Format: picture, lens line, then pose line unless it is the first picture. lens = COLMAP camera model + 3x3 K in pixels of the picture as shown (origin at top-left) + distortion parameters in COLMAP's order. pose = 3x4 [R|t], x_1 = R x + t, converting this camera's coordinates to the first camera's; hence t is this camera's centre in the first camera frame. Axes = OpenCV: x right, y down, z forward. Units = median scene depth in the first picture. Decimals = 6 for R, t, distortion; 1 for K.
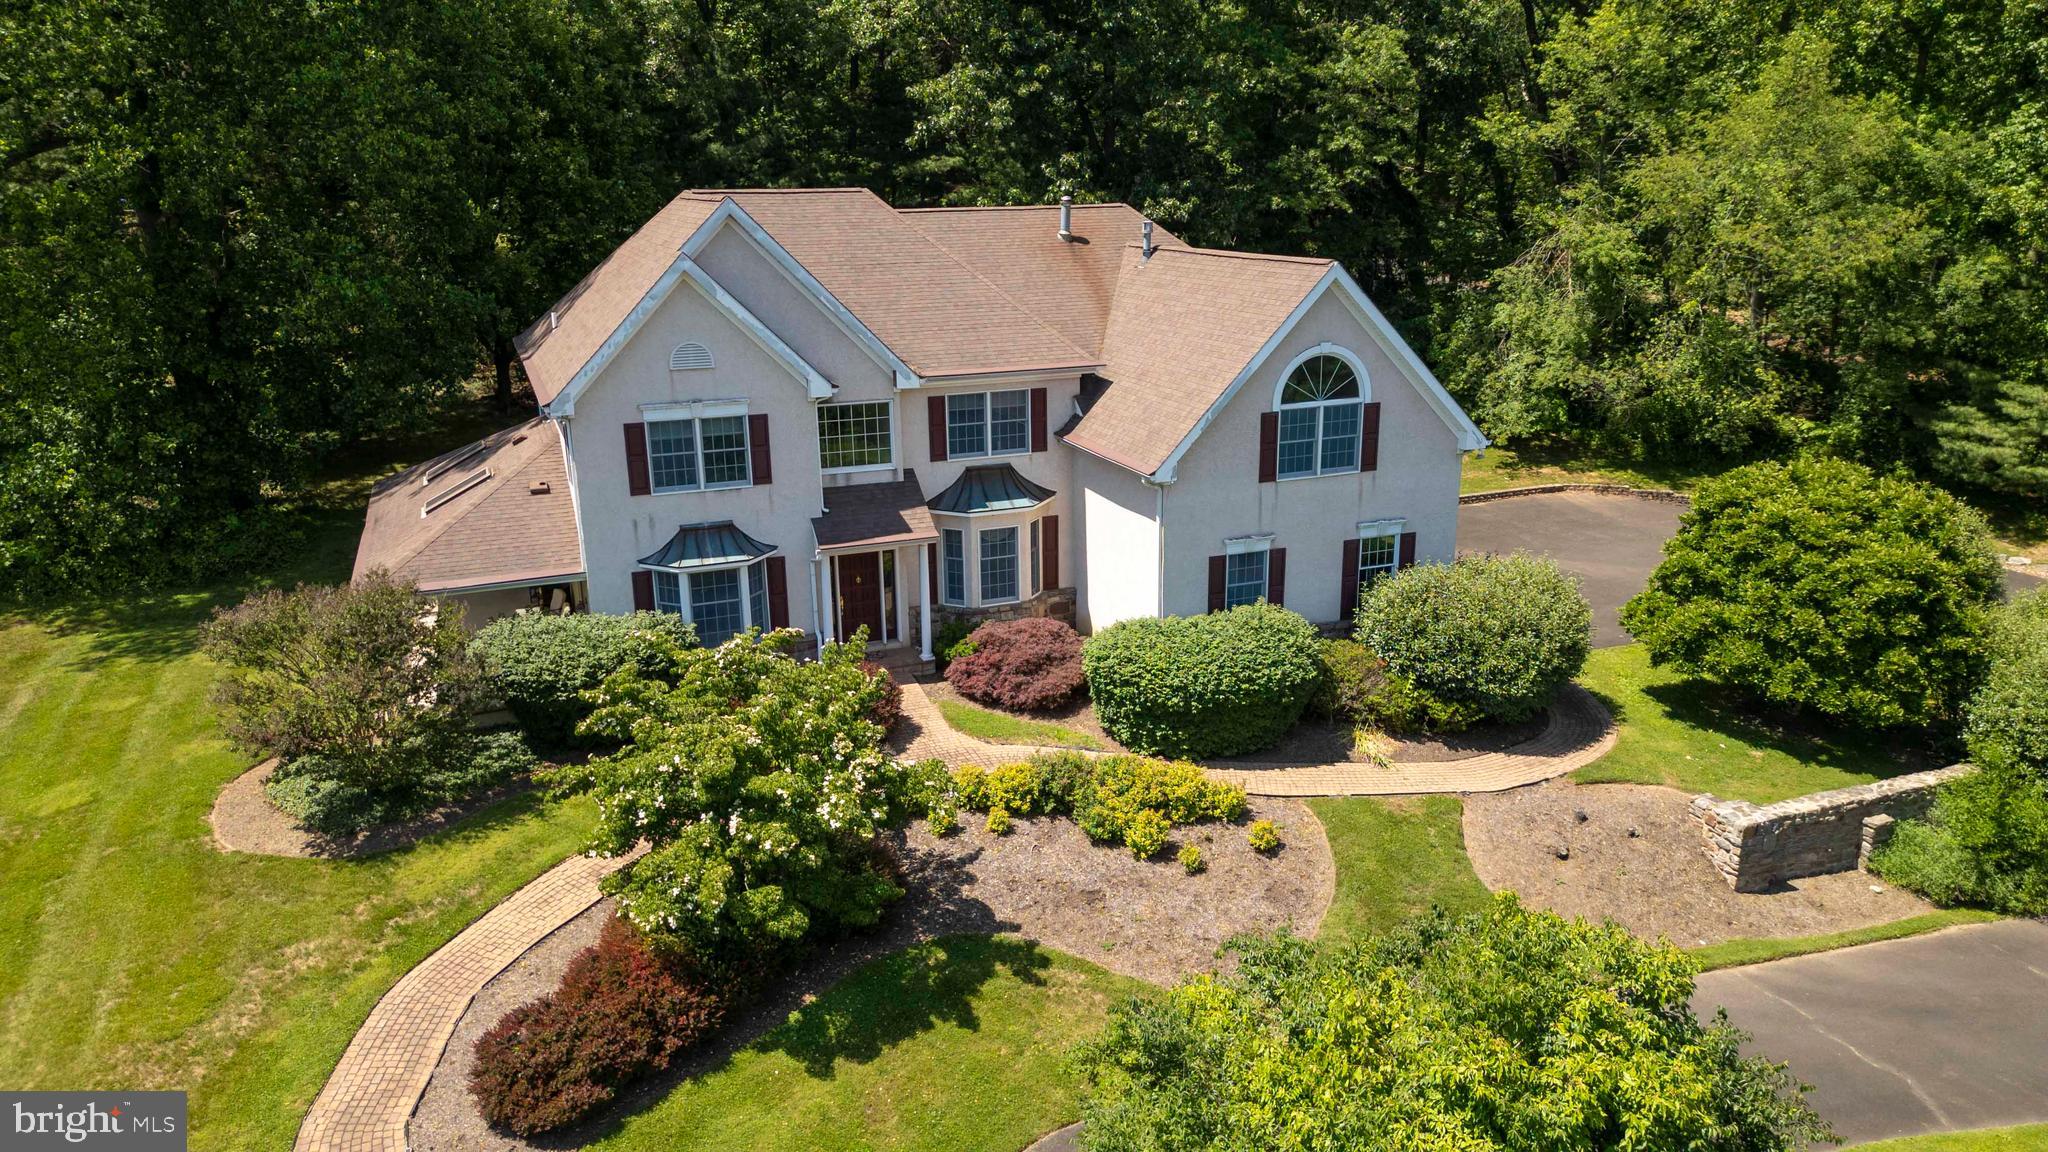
lens RADIAL K [[1433.9, 0, 1027.0], [0, 1433.9, 575.2], [0, 0, 1]] dist [0.079936, -0.087796]
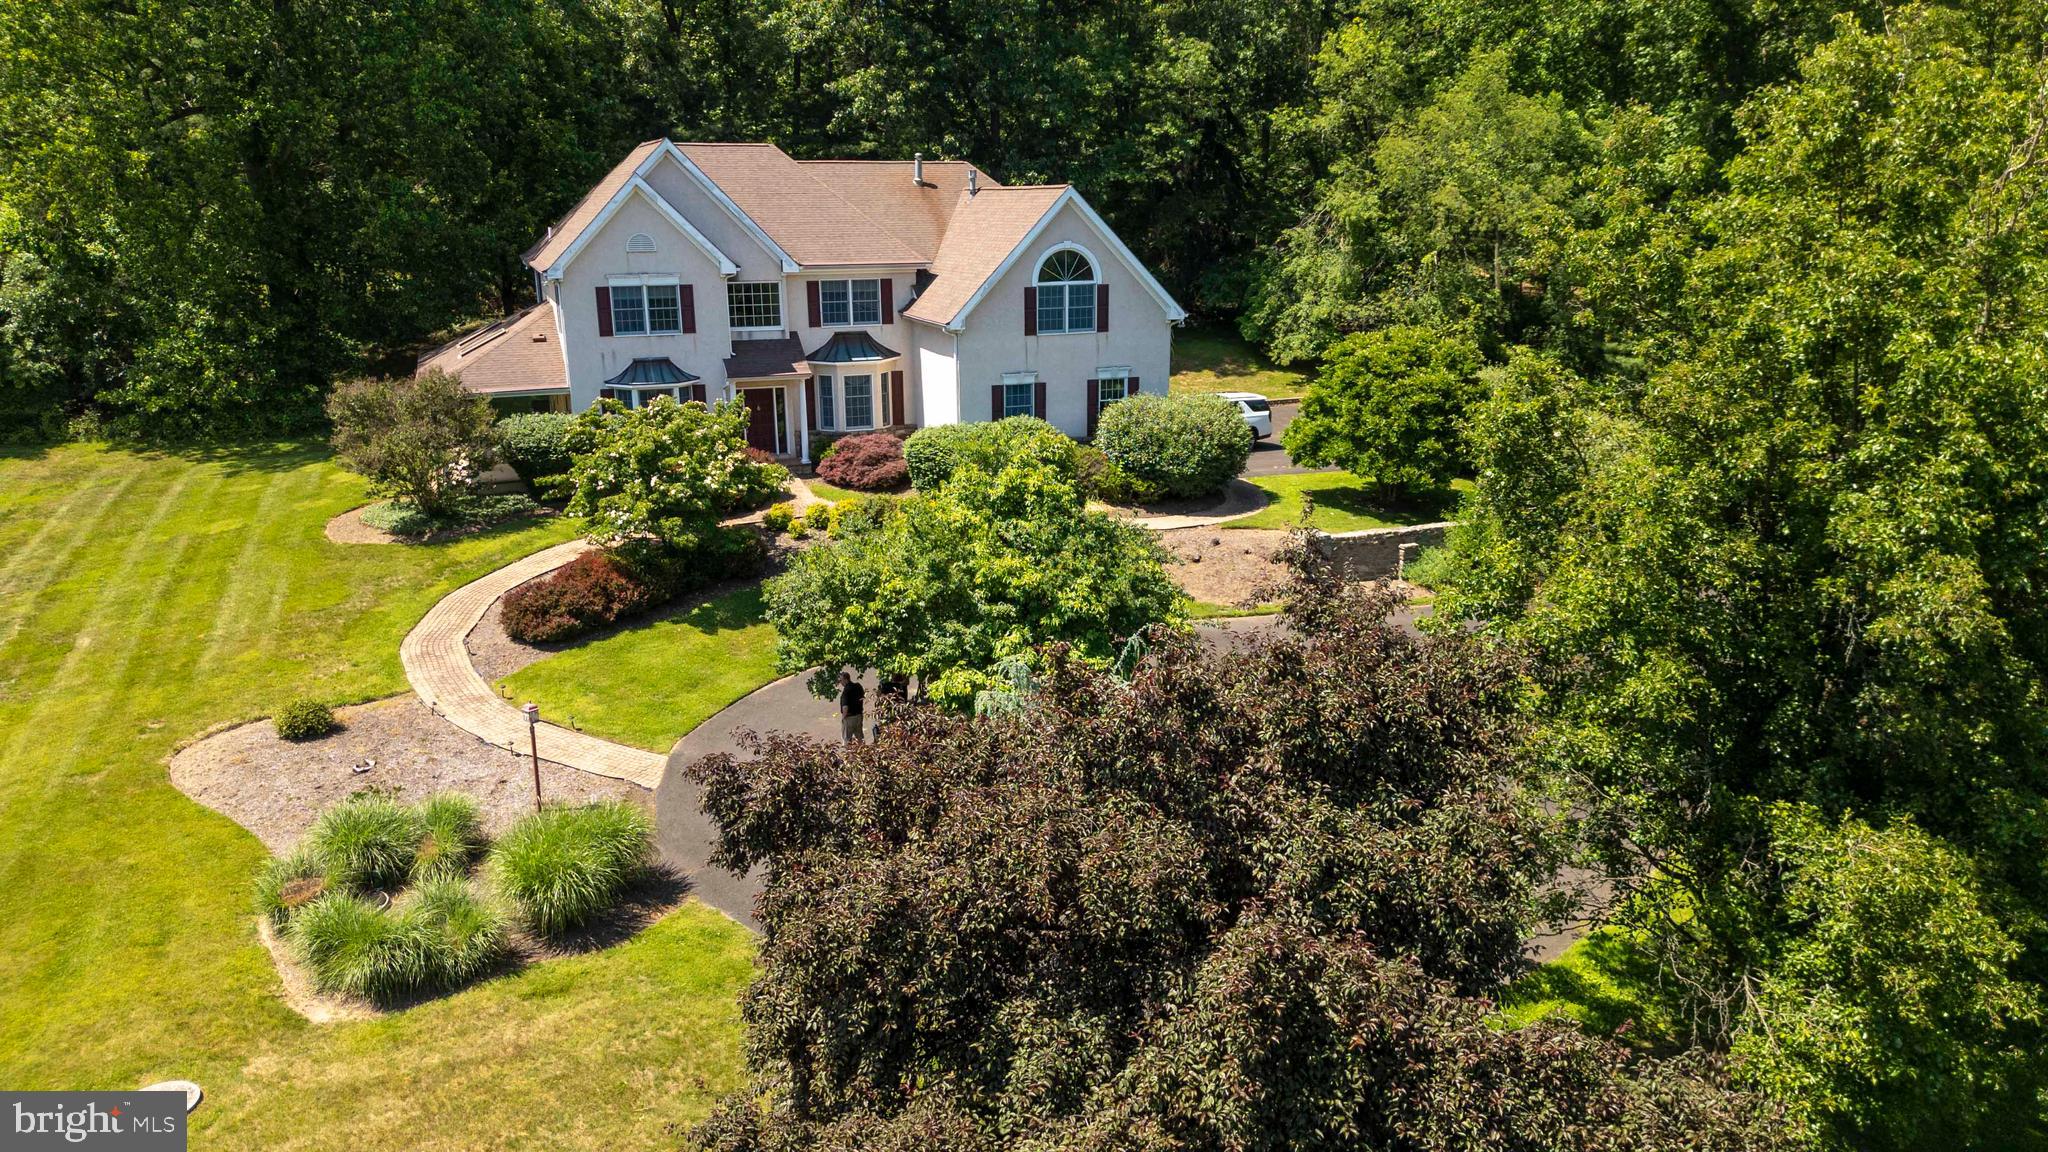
lens RADIAL K [[1433.9, 0, 1027.4], [0, 1433.9, 584.4], [0, 0, 1]] dist [0.079936, -0.087796]
pose [[0.999976, 0.004998, 0.004792, 0.157711], [-0.004935, 0.999903, -0.013058, 0.212112], [-0.004857, 0.013034, 0.999903, -0.483051]]
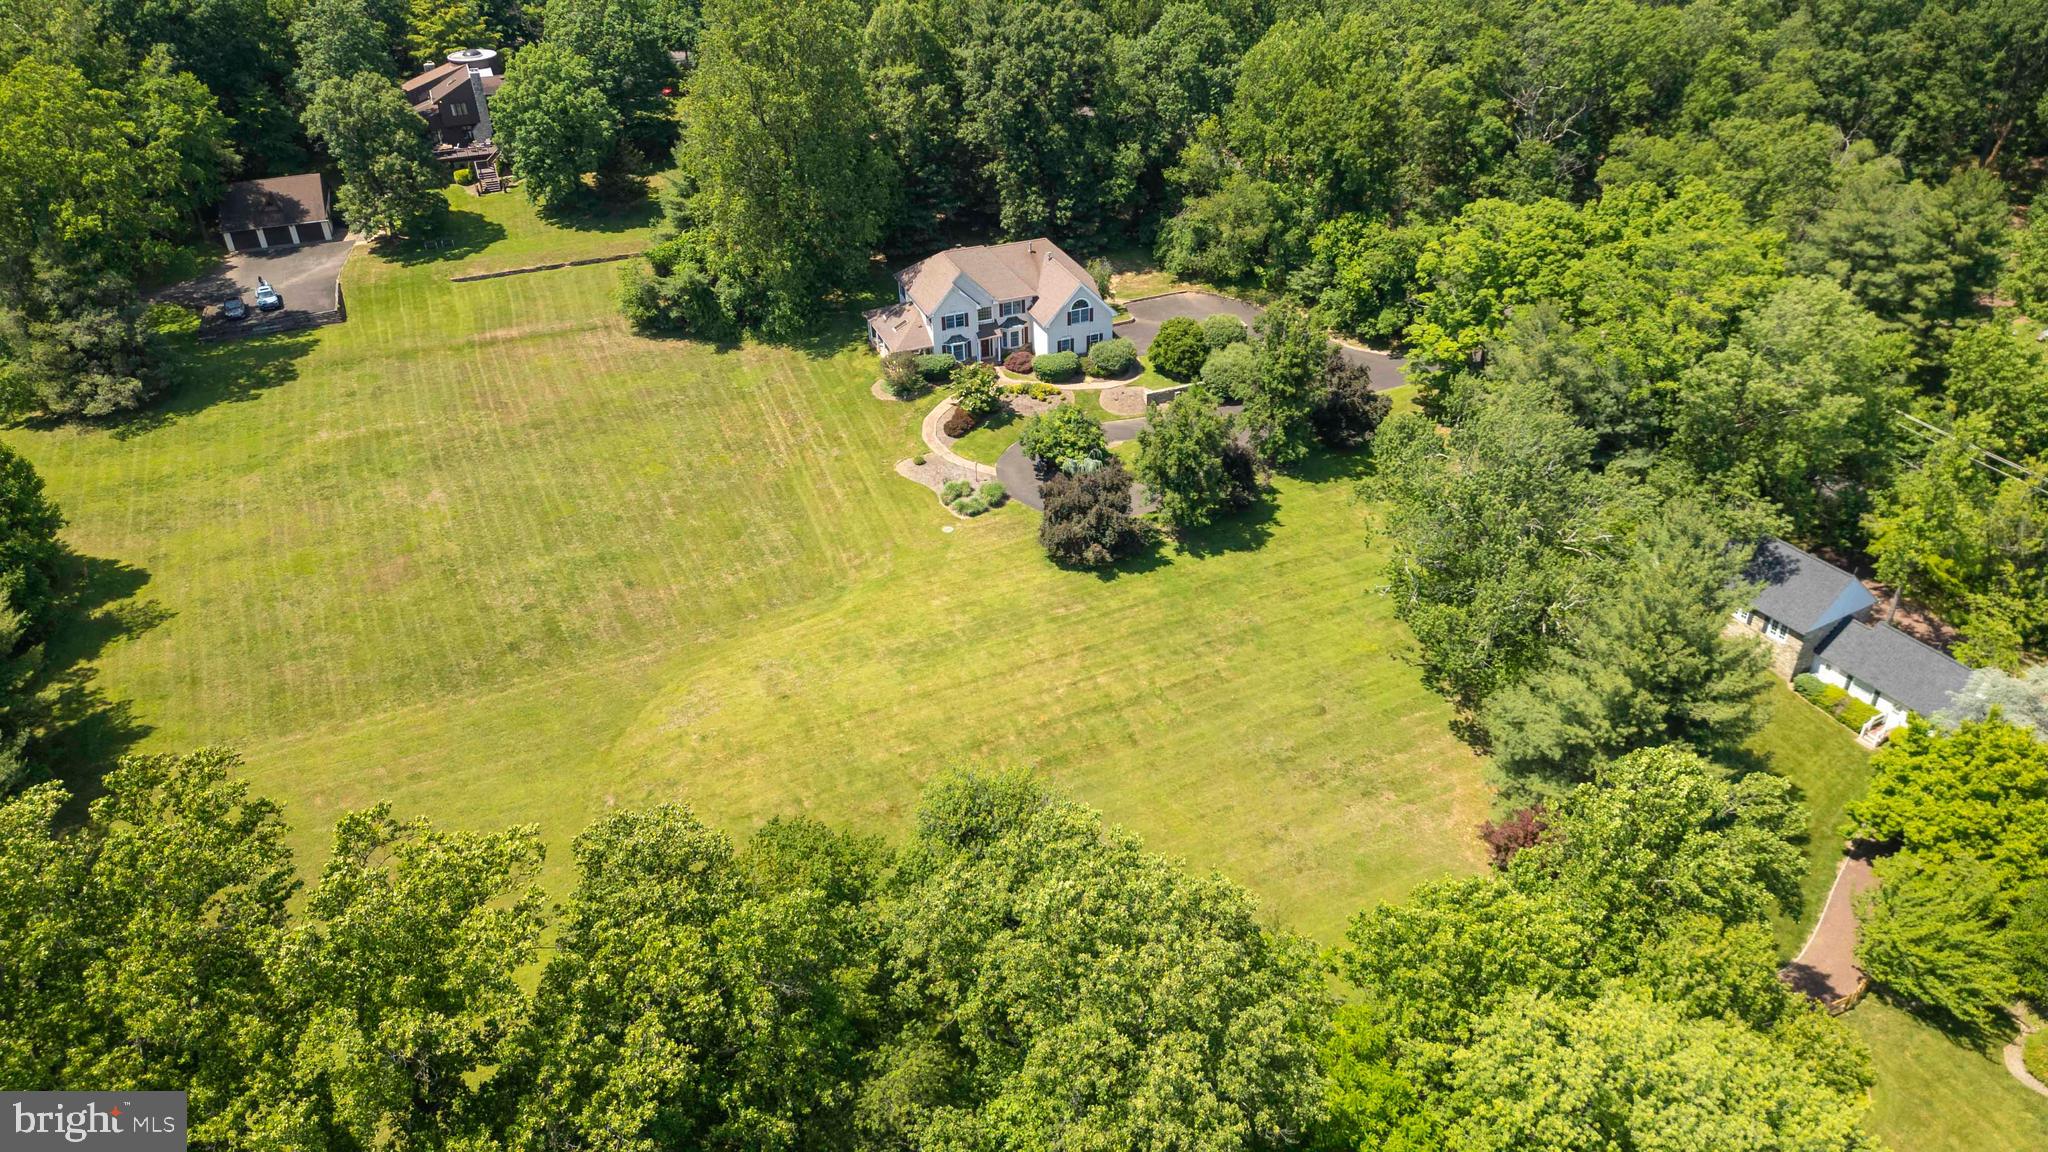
lens RADIAL K [[1433.9, 0, 1024.8], [0, 1433.9, 603.3], [0, 0, 1]] dist [0.079936, -0.087796]
pose [[0.999949, -0.003569, -0.009396, 0.057560], [0.006260, 0.952499, 0.304478, -0.655879], [0.007863, -0.304521, 0.952473, -3.965265]]
